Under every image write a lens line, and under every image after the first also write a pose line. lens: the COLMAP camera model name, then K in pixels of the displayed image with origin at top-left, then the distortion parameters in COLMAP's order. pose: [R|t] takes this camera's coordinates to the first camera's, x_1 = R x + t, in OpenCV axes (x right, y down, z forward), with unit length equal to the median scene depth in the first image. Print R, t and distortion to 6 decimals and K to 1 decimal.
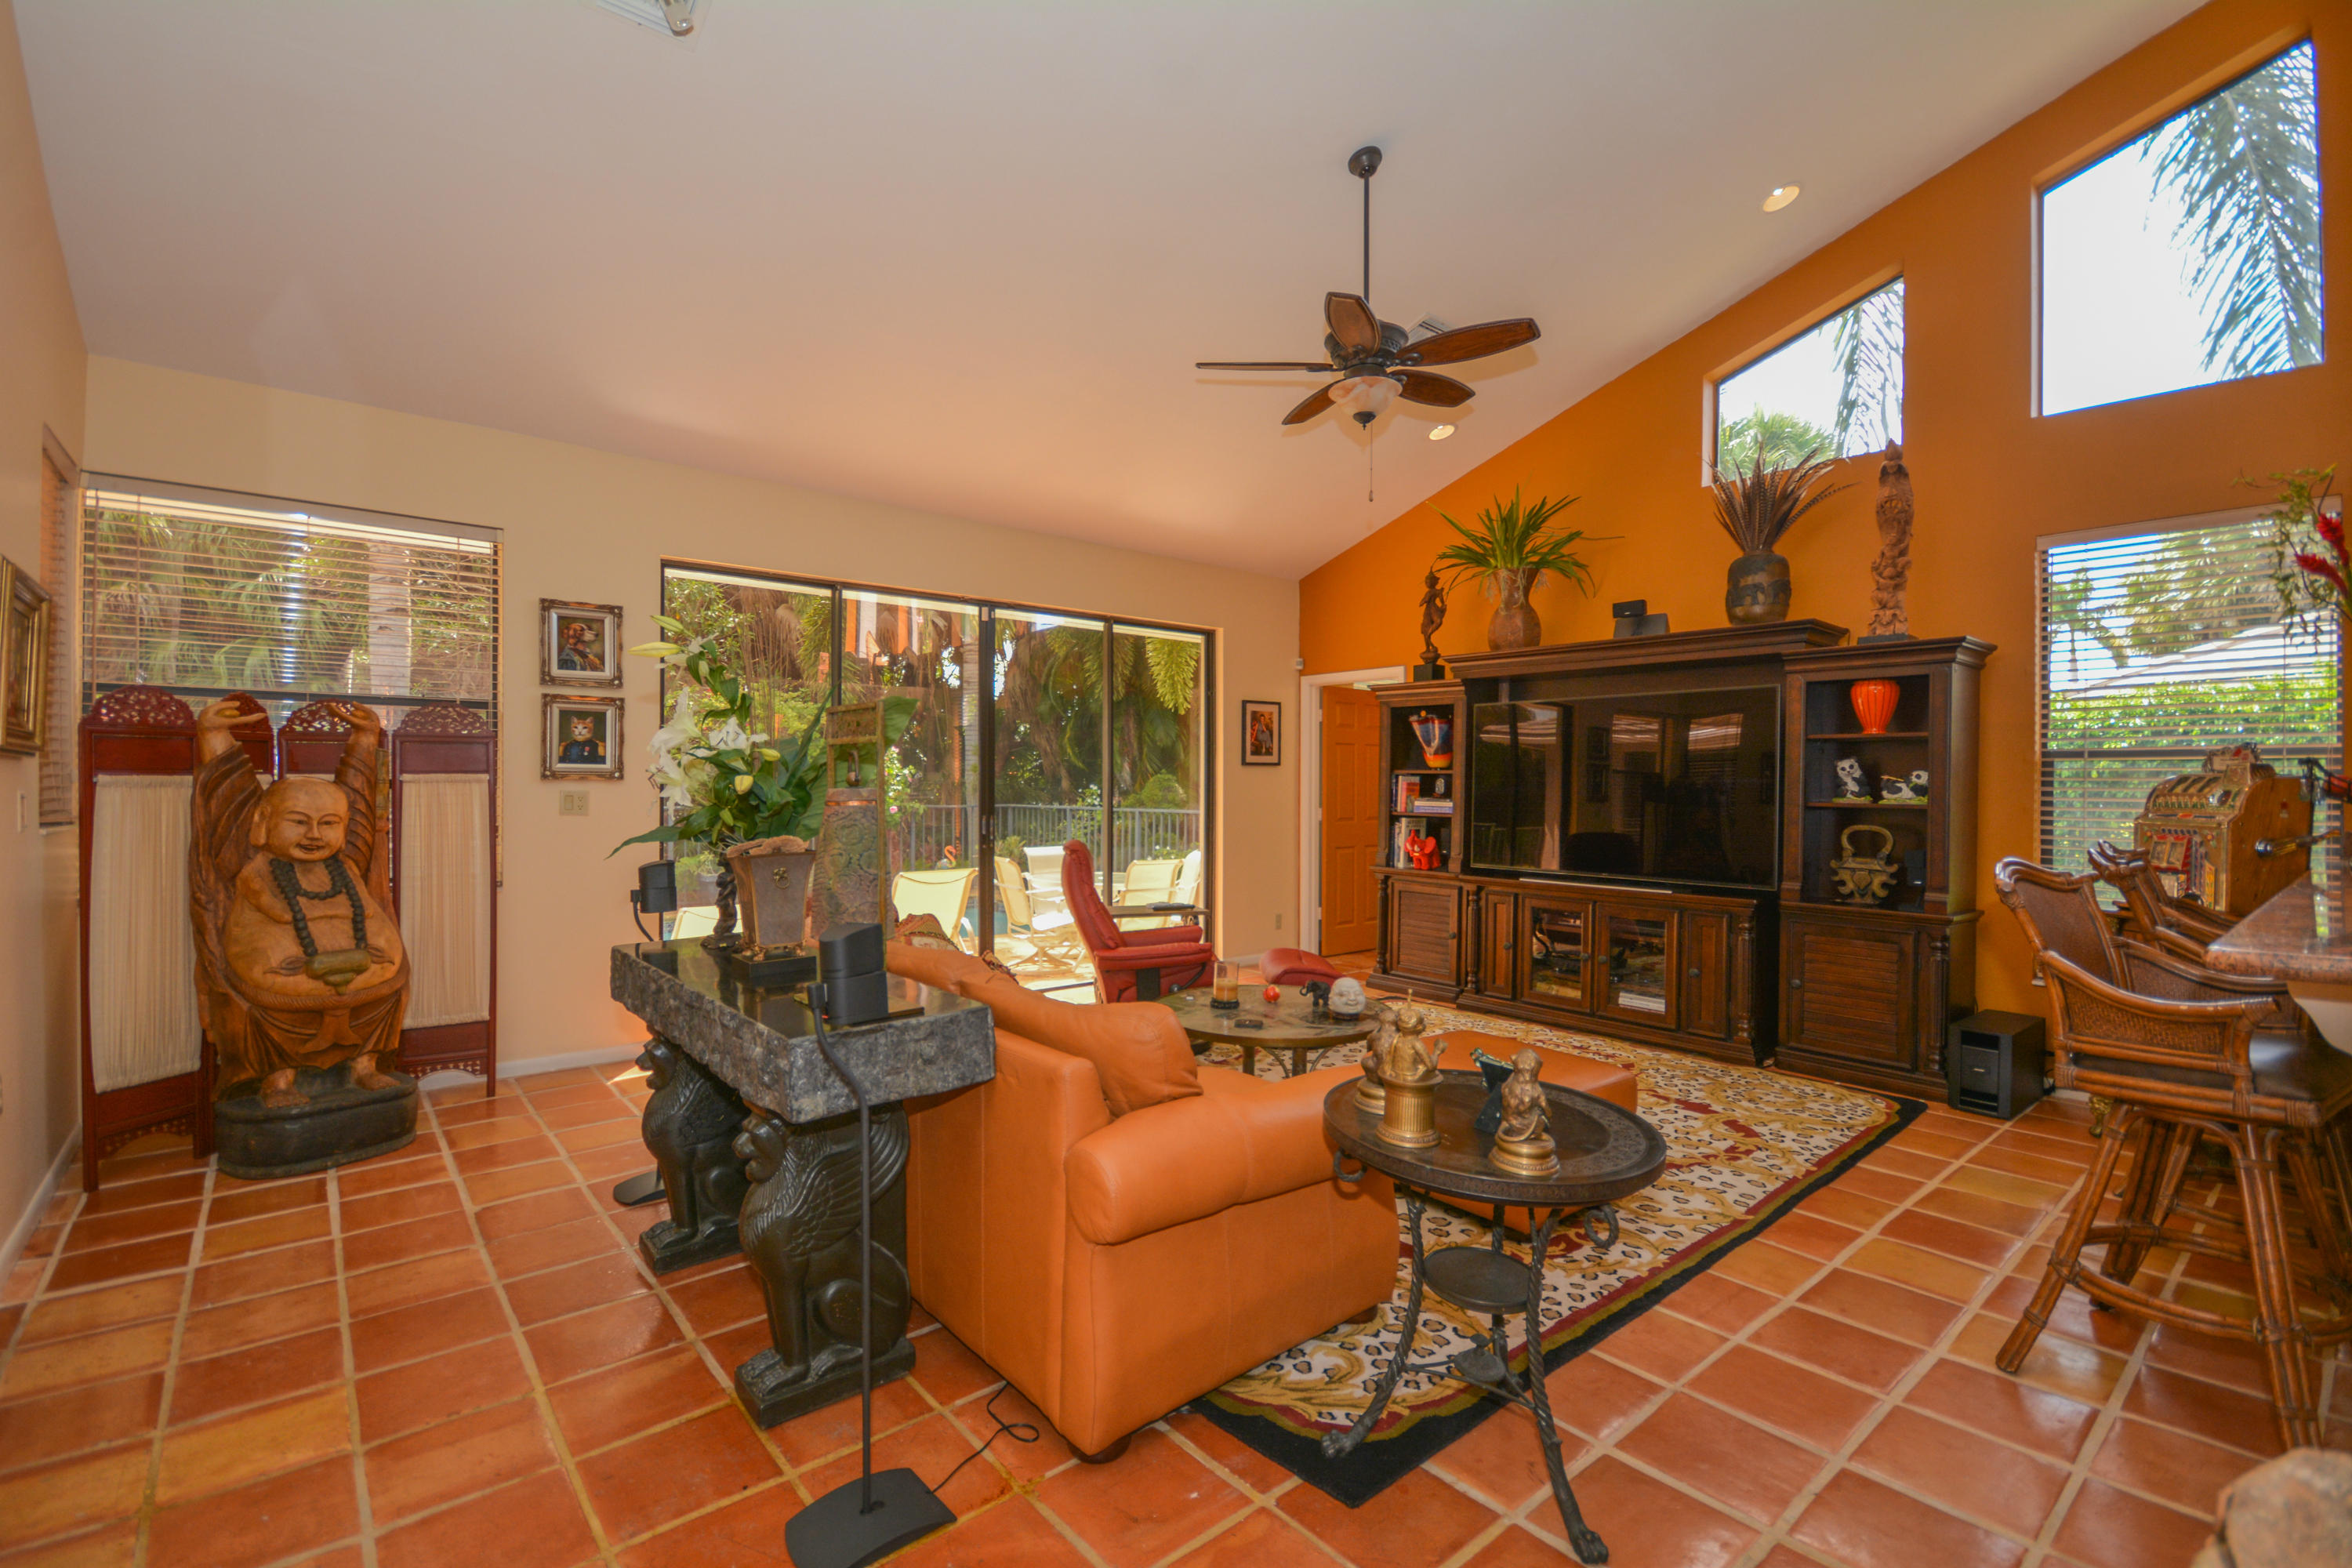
lens RADIAL K [[1044.0, 0, 1179.5], [0, 1044.0, 787.0], [0, 0, 1]] dist [0.015980, -0.013315]
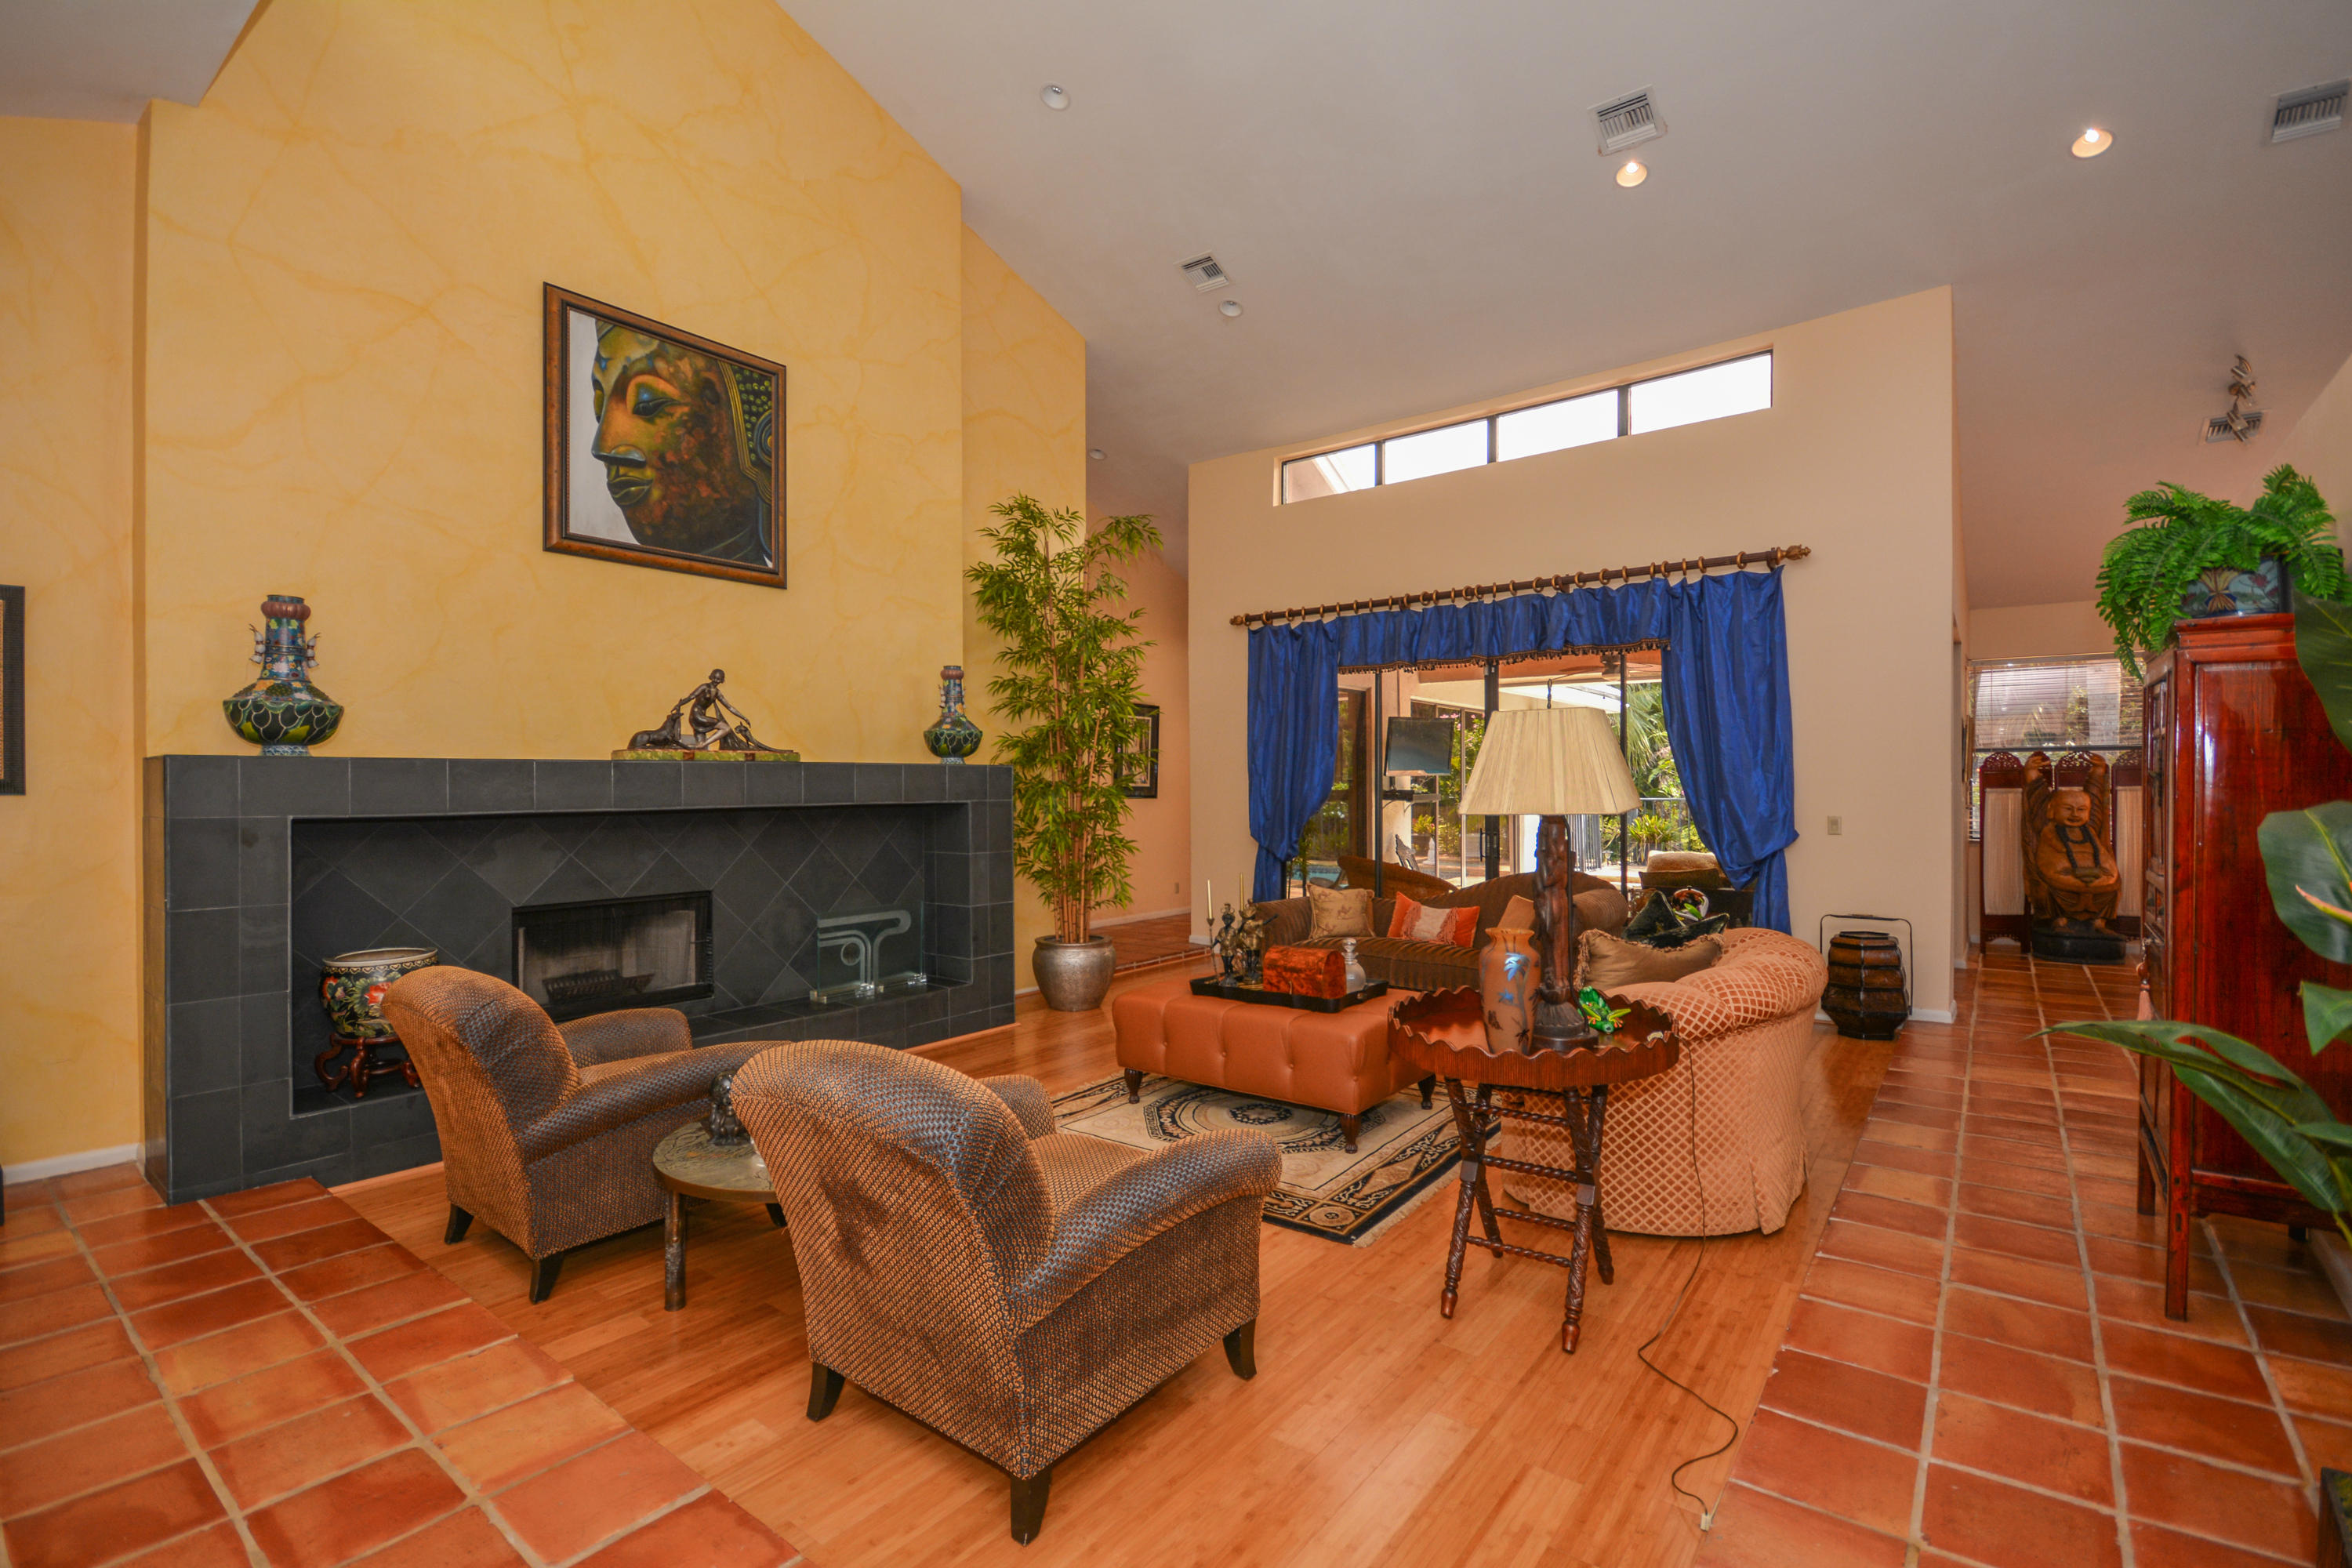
lens RADIAL K [[1044.0, 0, 1152.3], [0, 1044.0, 787.0], [0, 0, 1]] dist [0.015980, -0.013315]
pose [[0.185371, -0.007441, -0.982640, 0.777204], [0.002190, 0.999972, -0.007159, -0.001195], [0.982666, -0.000825, 0.185382, -1.040369]]
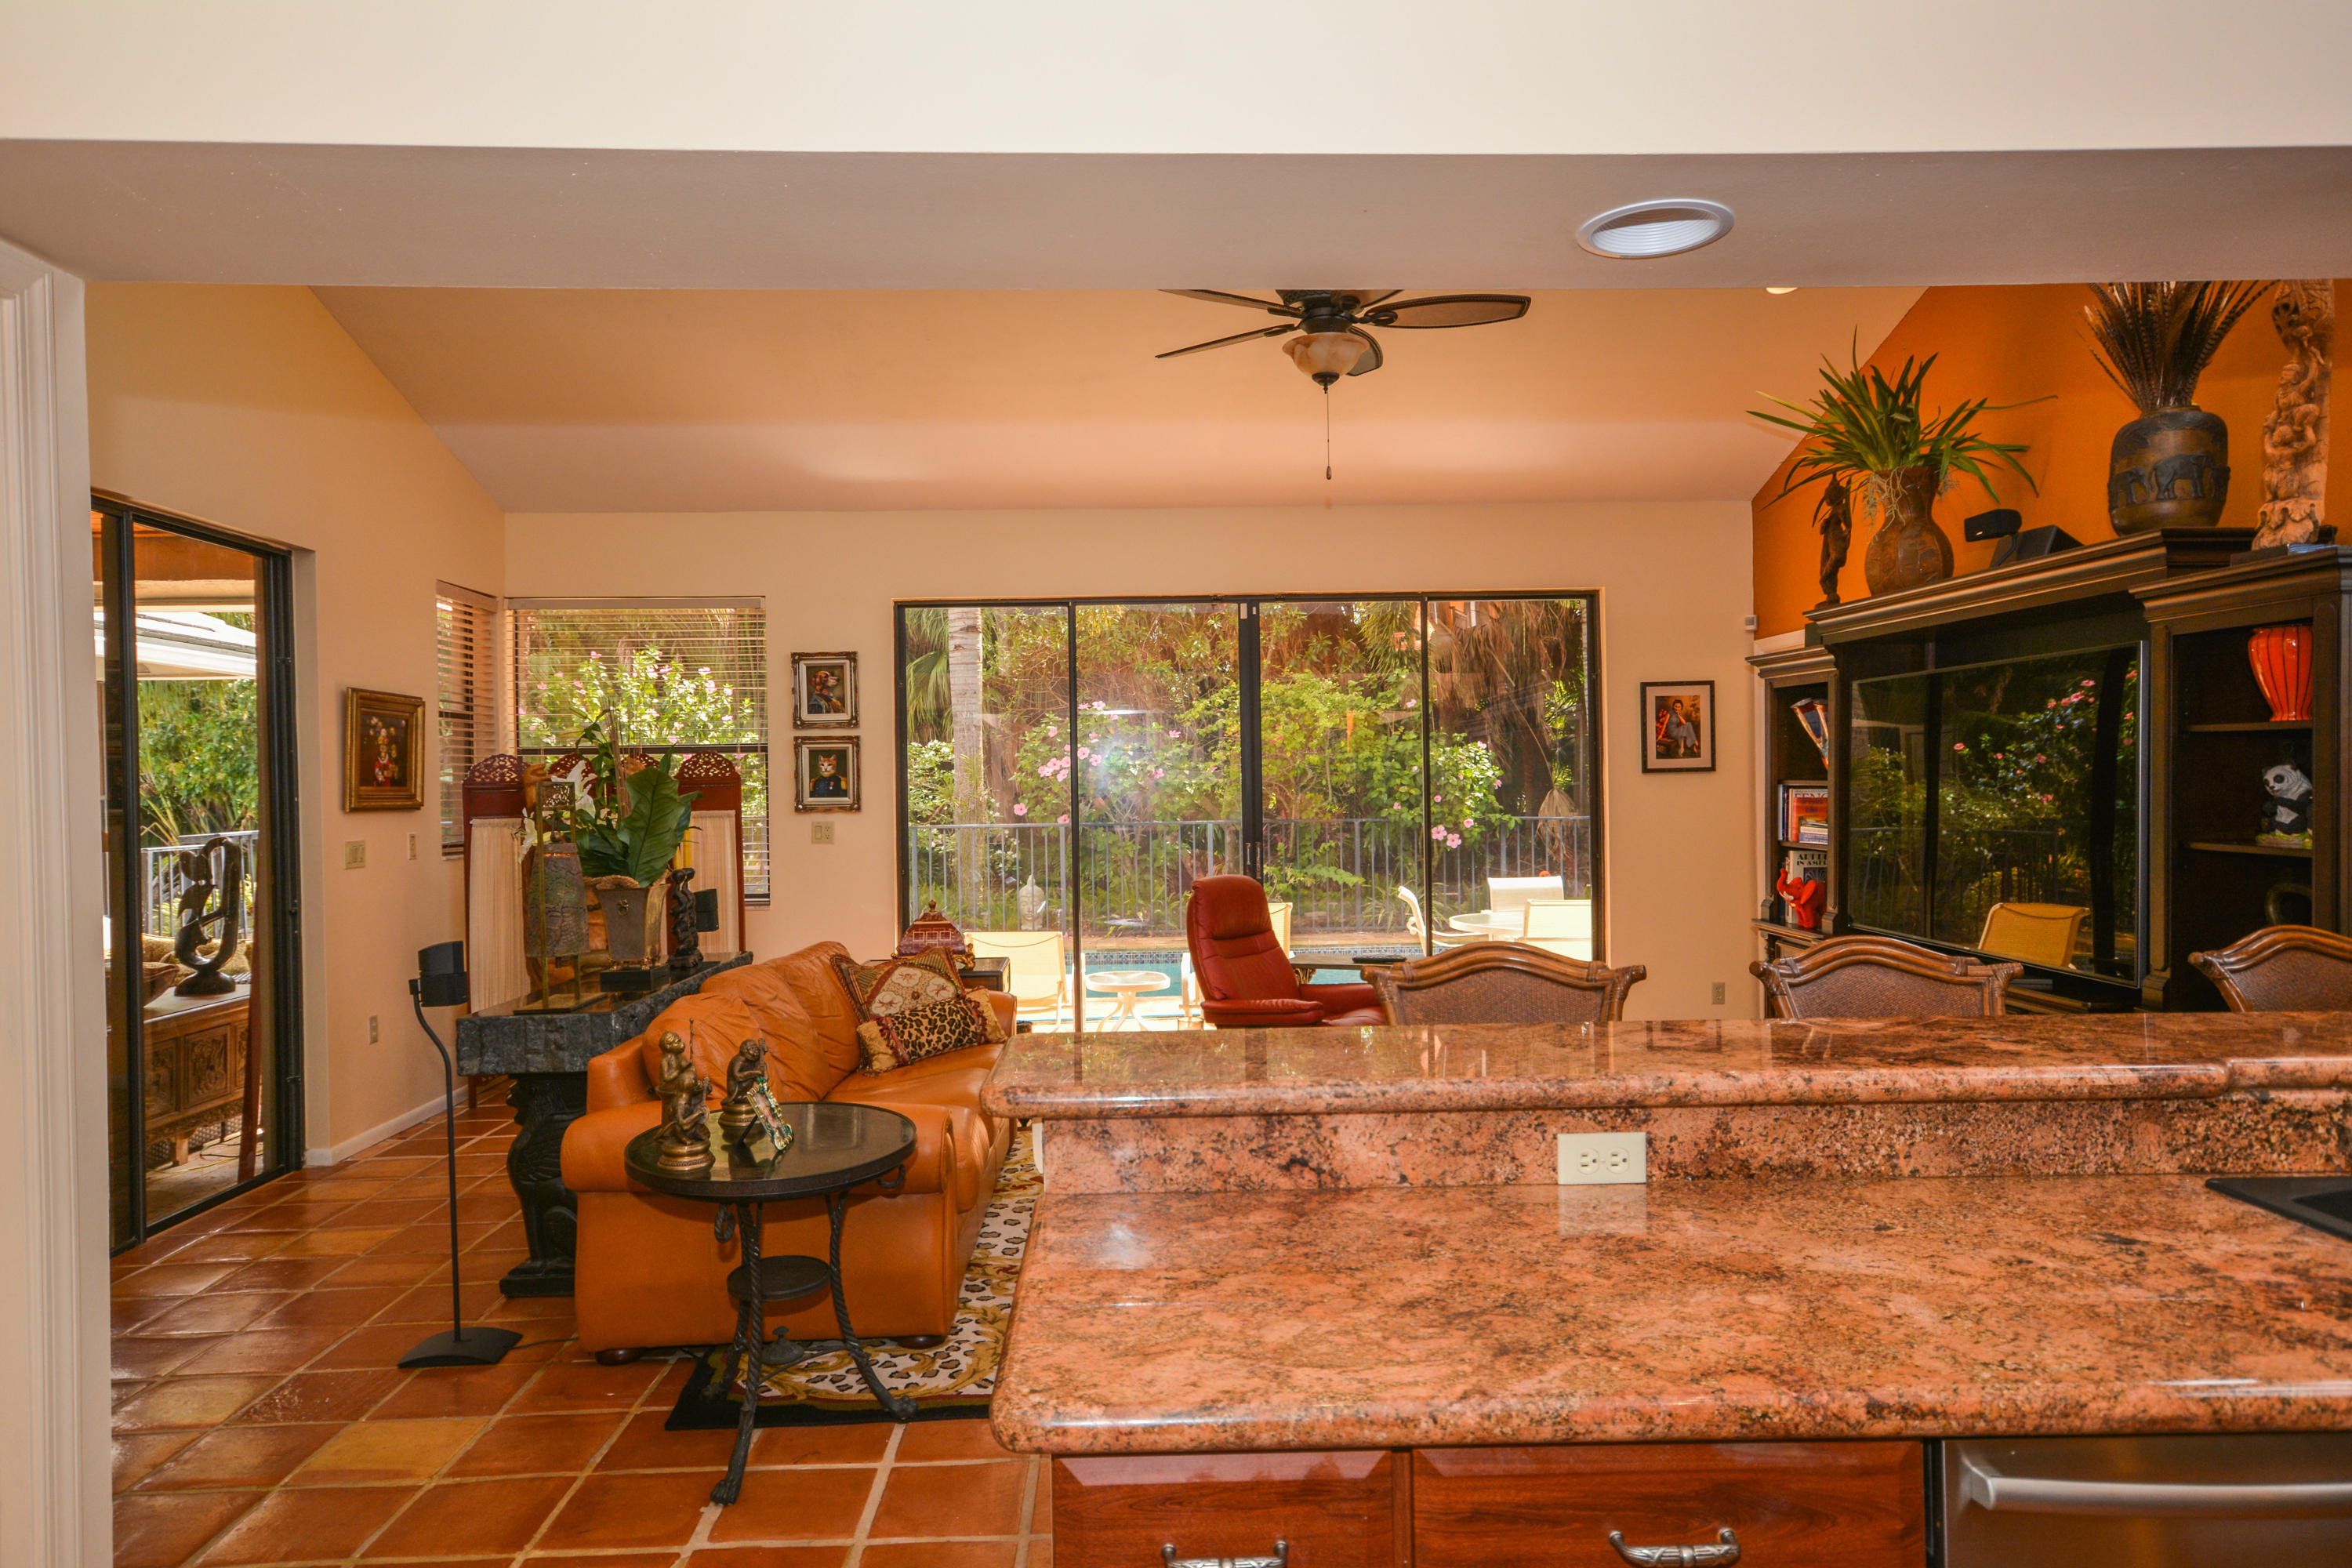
lens RADIAL K [[1480.9, 0, 1163.5], [0, 1480.9, 789.1], [0, 0, 1]] dist [0.027005, 0.004197]
pose [[0.778836, -0.013150, -0.627090, 0.708226], [0.018343, 0.999830, 0.001815, -0.027897], [0.626960, -0.012916, 0.778944, -0.001135]]
